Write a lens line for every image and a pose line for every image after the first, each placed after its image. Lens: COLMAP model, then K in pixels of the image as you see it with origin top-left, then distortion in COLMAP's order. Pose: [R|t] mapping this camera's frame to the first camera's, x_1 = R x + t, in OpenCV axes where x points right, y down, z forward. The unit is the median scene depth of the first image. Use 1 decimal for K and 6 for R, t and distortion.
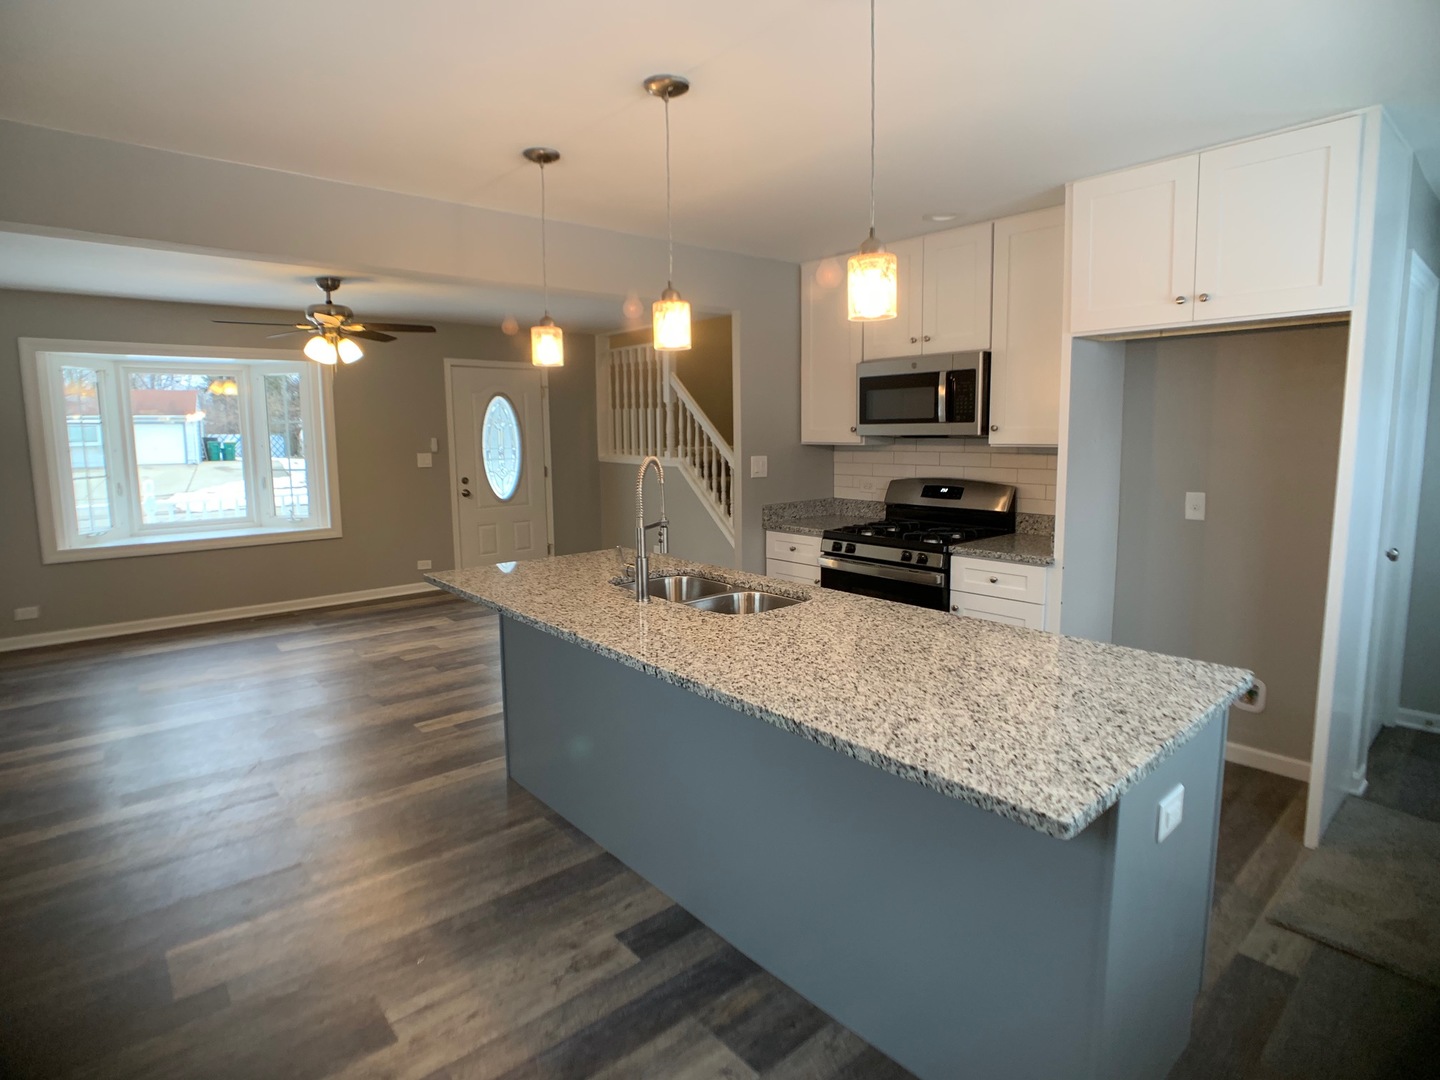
lens RADIAL K [[766.4, 0, 713.0], [0, 766.4, 526.0], [0, 0, 1]] dist [-0.035142, -0.000102]
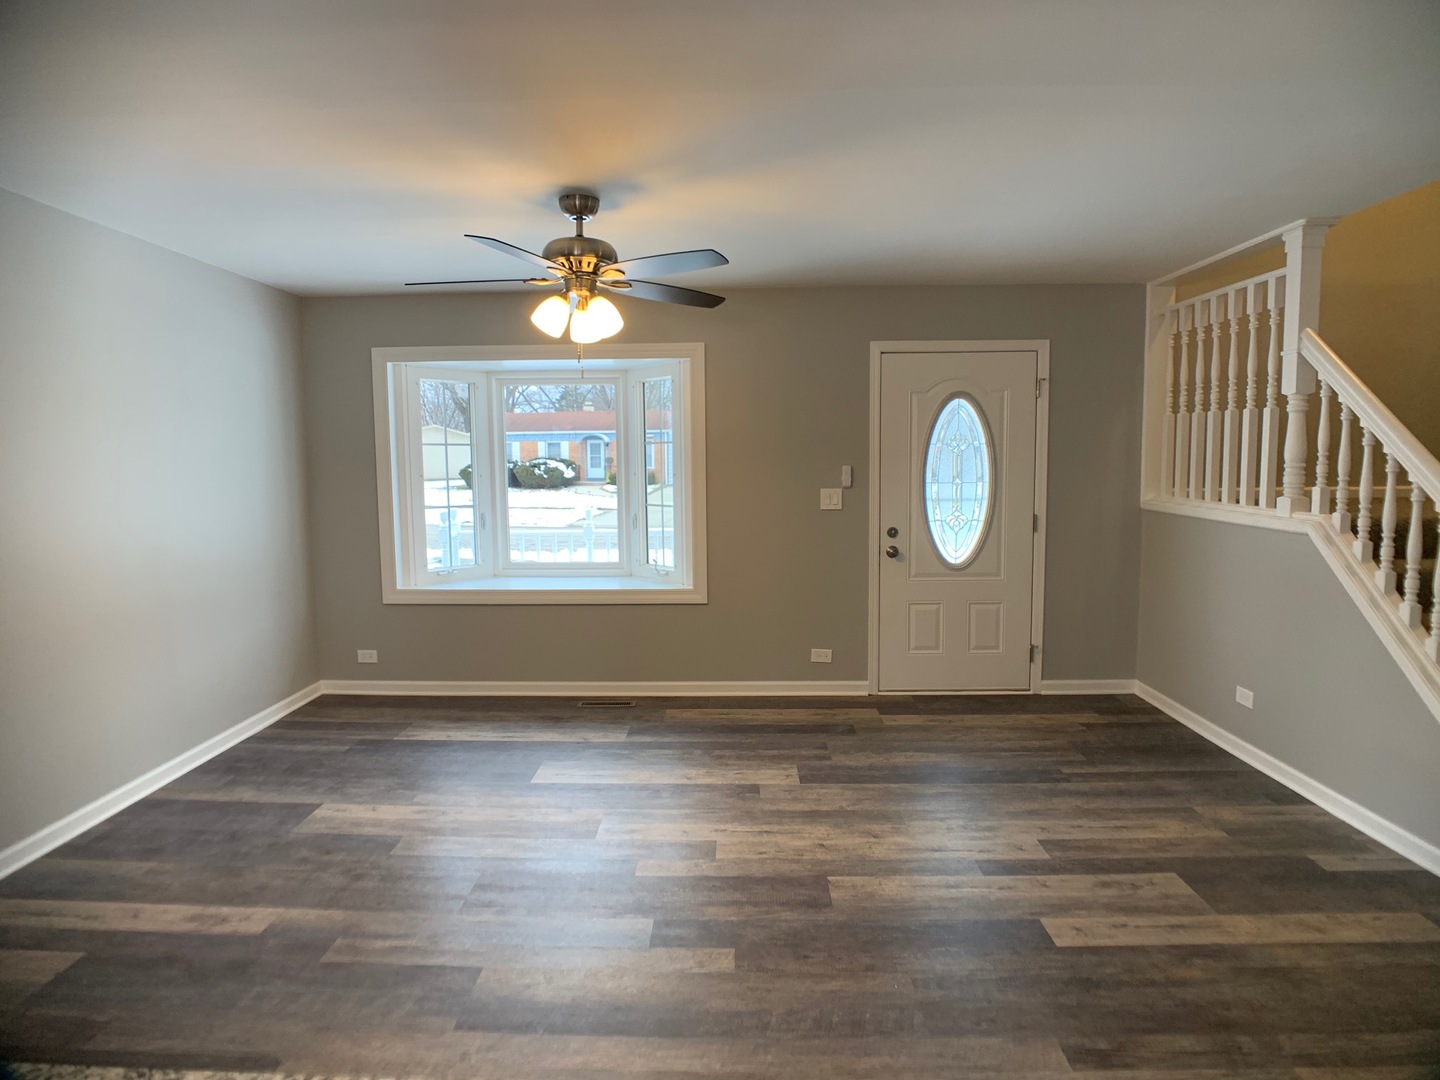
lens RADIAL K [[766.4, 0, 713.0], [0, 766.4, 526.0], [0, 0, 1]] dist [-0.035142, -0.000102]
pose [[0.741984, 0.057362, -0.667959, -0.011315], [-0.080531, 0.996745, -0.003858, -0.051835], [0.665563, 0.056654, 0.744188, 0.442000]]
